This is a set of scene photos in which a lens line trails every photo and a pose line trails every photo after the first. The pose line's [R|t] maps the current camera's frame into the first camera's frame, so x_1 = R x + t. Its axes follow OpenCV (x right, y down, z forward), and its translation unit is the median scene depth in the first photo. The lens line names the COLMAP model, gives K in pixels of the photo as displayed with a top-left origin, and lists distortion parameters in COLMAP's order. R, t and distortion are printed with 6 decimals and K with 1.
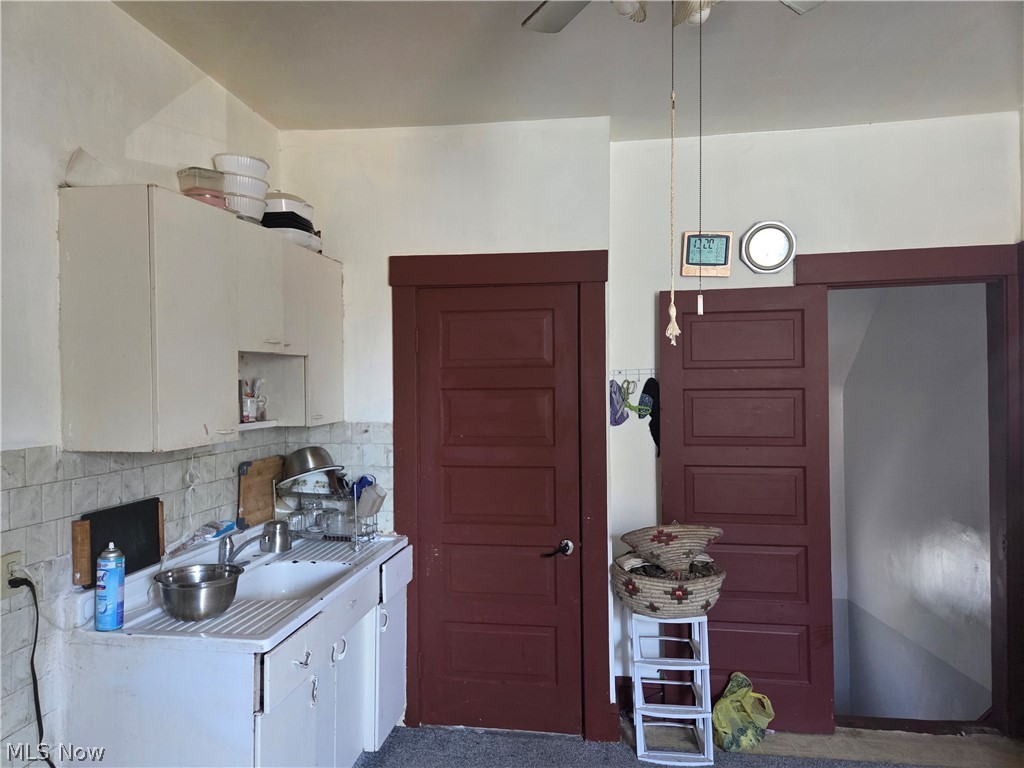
lens RADIAL K [[696.8, 0, 512.0], [0, 696.8, 384.0], [0, 0, 1]] dist [0.073693, -0.082127]
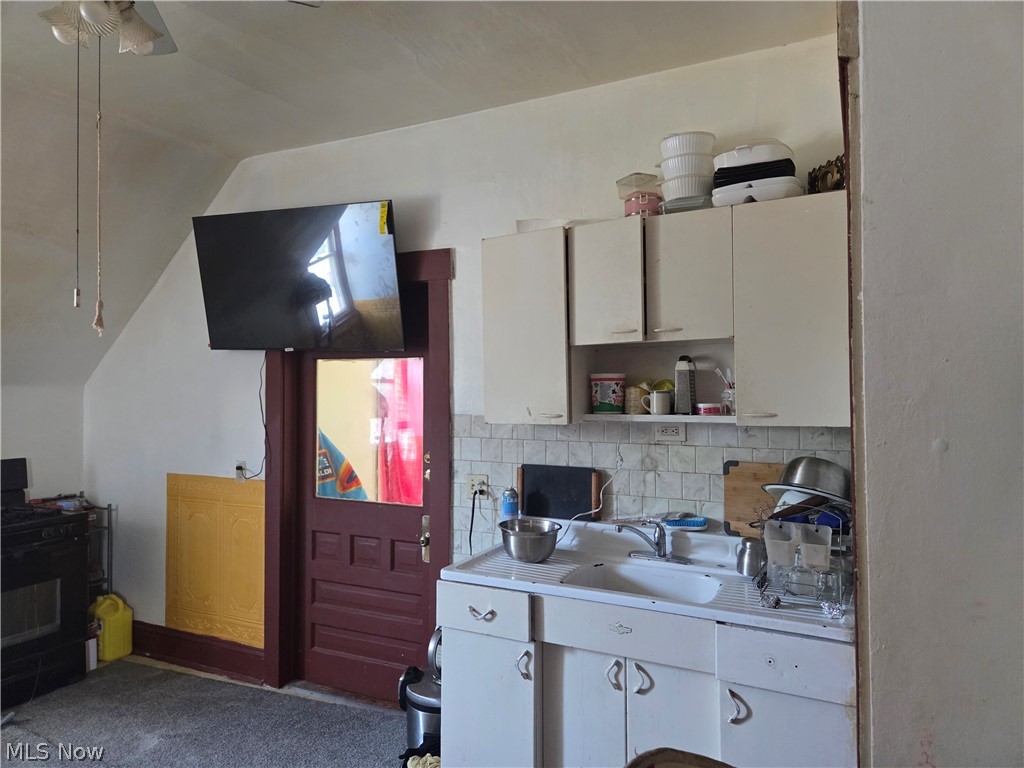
lens RADIAL K [[696.8, 0, 512.0], [0, 696.8, 384.0], [0, 0, 1]] dist [0.073693, -0.082127]
pose [[-0.331113, -0.000179, -0.943591, 0.624432], [0.007590, 0.999967, -0.002853, 0.016360], [0.943561, -0.008107, -0.331101, 1.170402]]
